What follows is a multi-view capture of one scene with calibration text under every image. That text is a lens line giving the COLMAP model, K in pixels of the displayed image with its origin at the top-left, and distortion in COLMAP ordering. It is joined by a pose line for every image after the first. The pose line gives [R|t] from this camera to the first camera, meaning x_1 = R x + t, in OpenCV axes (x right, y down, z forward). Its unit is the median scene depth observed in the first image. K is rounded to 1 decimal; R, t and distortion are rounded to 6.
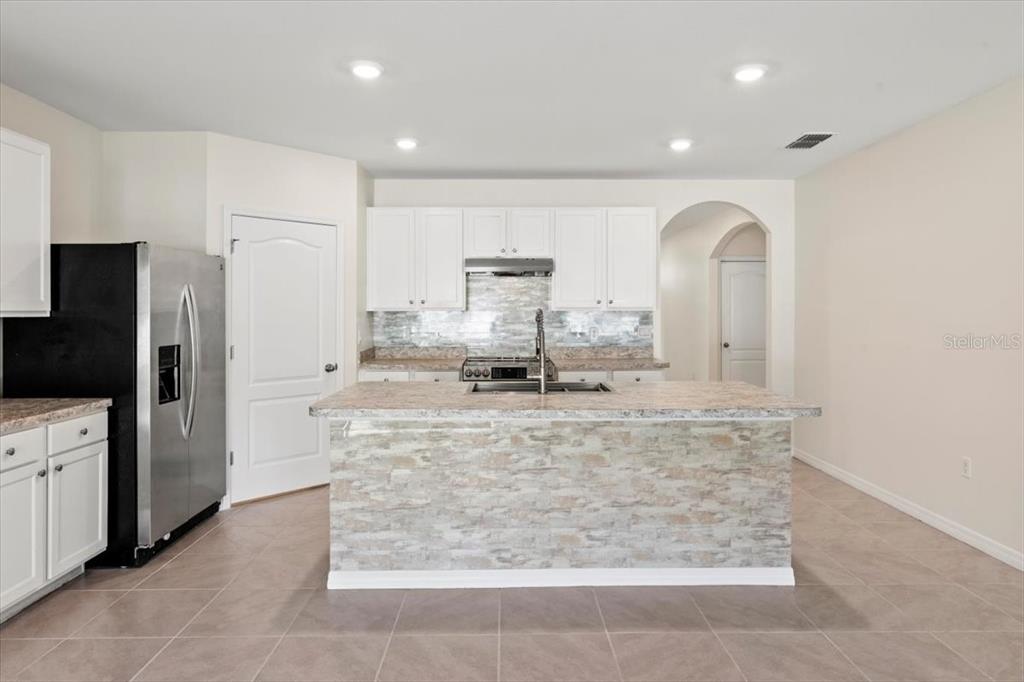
lens RADIAL K [[622.8, 0, 509.1], [0, 622.8, 313.1], [0, 0, 1]] dist [0.002785, -0.000598]
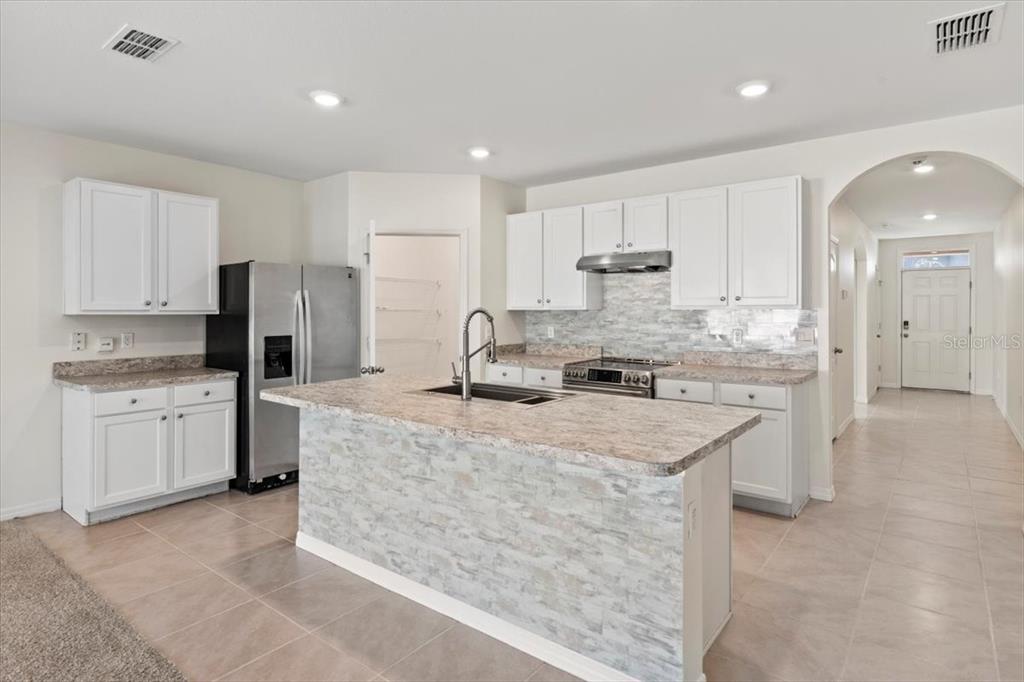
lens RADIAL K [[552.7, 0, 507.8], [0, 552.7, 309.6], [0, 0, 1]] dist [0.001107, -0.002203]
pose [[0.779934, -0.001135, -0.625861, 0.673914], [-0.000063, 0.999998, -0.001893, -0.003476], [0.625862, 0.001516, 0.779932, 0.426634]]
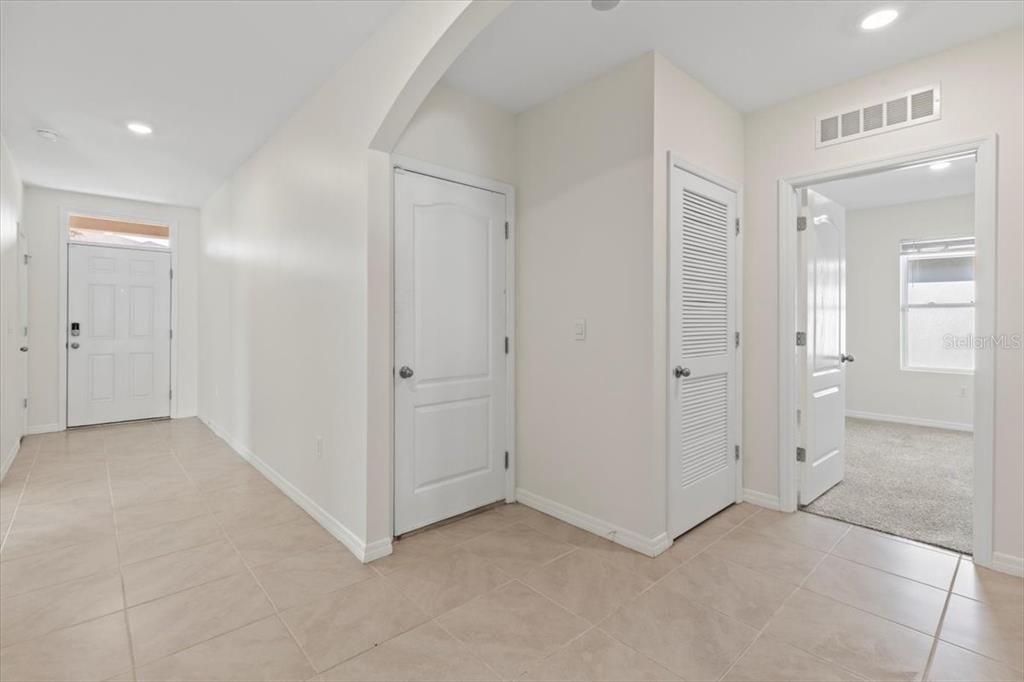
lens RADIAL K [[466.7, 0, 505.3], [0, 466.7, 324.0], [0, 0, 1]] dist [0.007561, -0.001723]
pose [[0.752190, -0.001696, 0.658944, 0.527997], [-0.001939, 0.999987, 0.004787, 0.046965], [-0.658944, -0.004878, 0.752177, 1.957188]]
